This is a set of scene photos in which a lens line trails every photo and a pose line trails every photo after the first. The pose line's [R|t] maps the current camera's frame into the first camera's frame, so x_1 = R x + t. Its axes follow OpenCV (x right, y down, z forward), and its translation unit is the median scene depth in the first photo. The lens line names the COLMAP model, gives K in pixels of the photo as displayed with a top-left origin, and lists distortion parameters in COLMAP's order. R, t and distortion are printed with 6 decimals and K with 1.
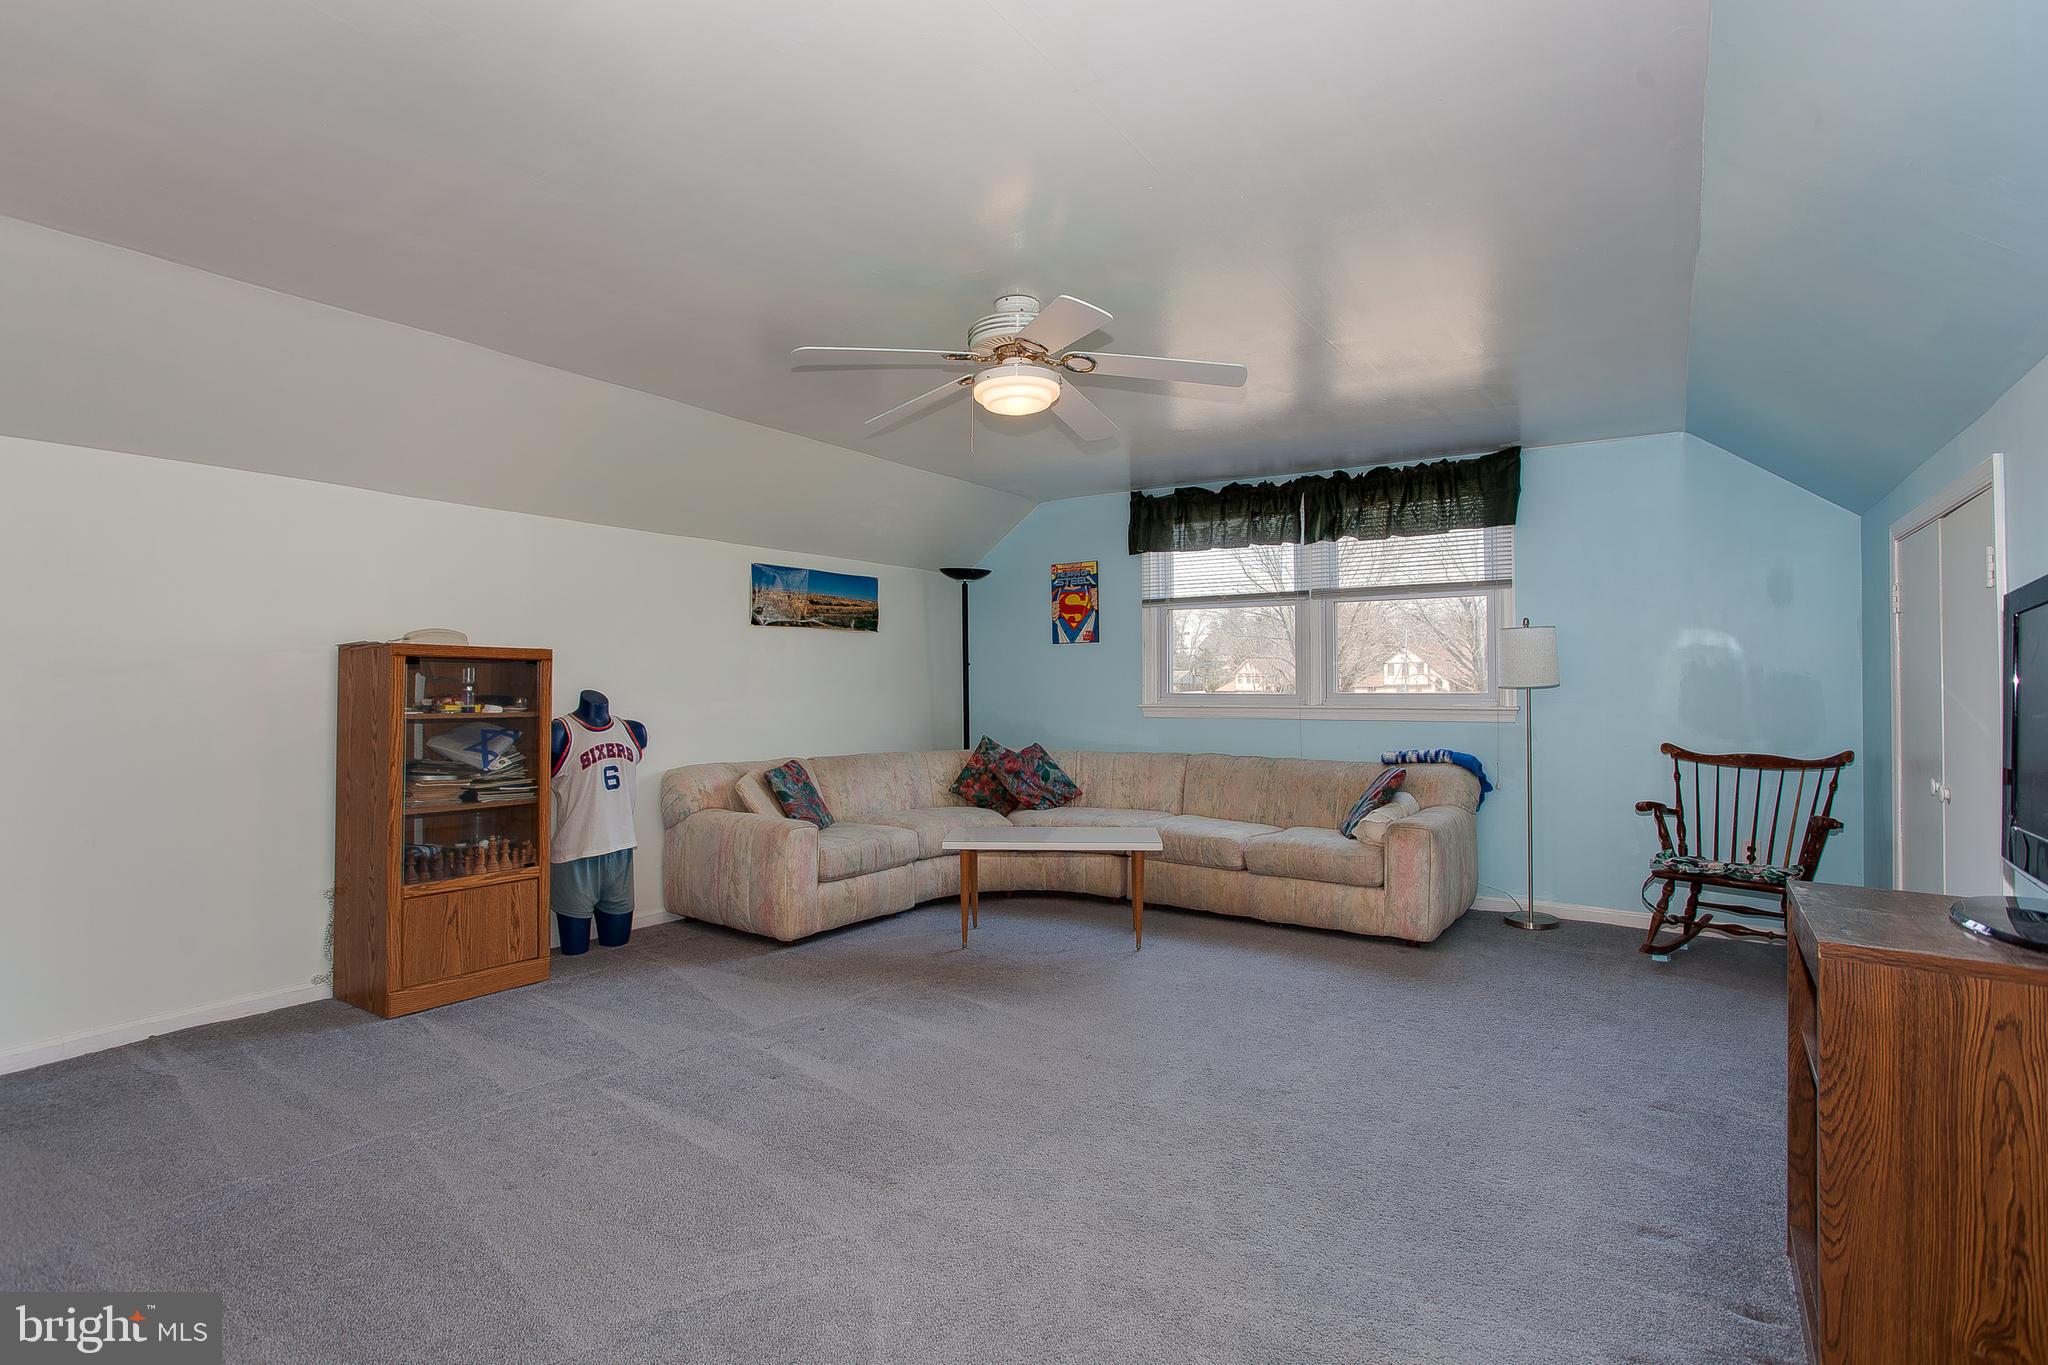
lens RADIAL K [[1005.0, 0, 1024.0], [0, 1005.0, 682.5], [0, 0, 1]] dist [-0.000195, -0.000086]
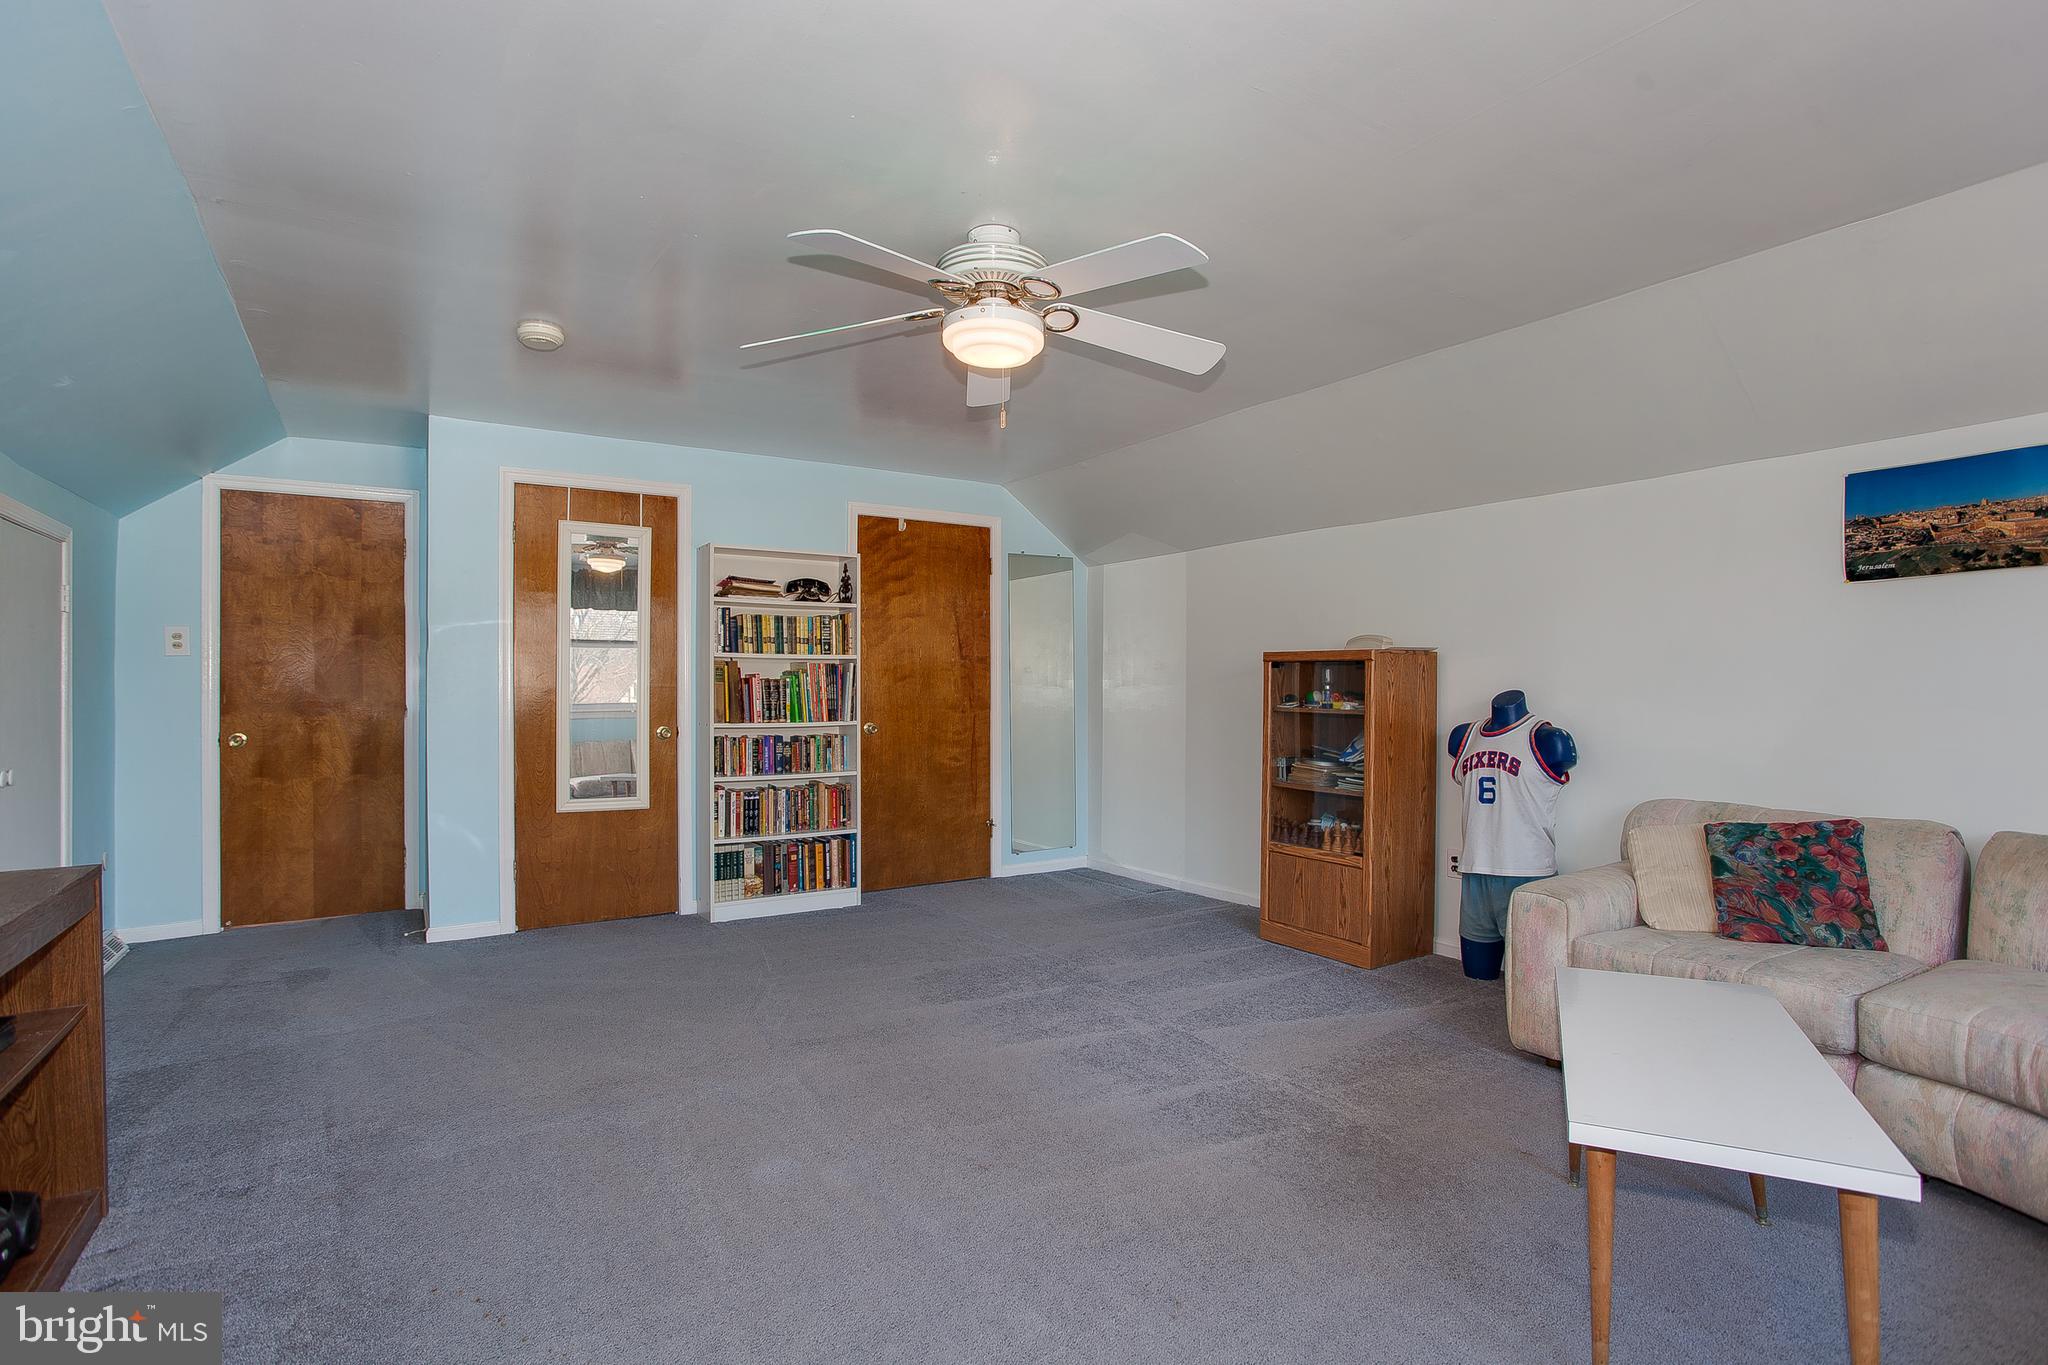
lens RADIAL K [[1000.8, 0, 1024.0], [0, 1000.8, 682.5], [0, 0, 1]] dist [-0.000331, 0.000032]
pose [[-0.406573, -0.011306, -0.913548, 0.553023], [-0.004406, 0.999936, -0.010414, 0.012099], [0.913608, -0.000209, -0.406597, 0.993798]]
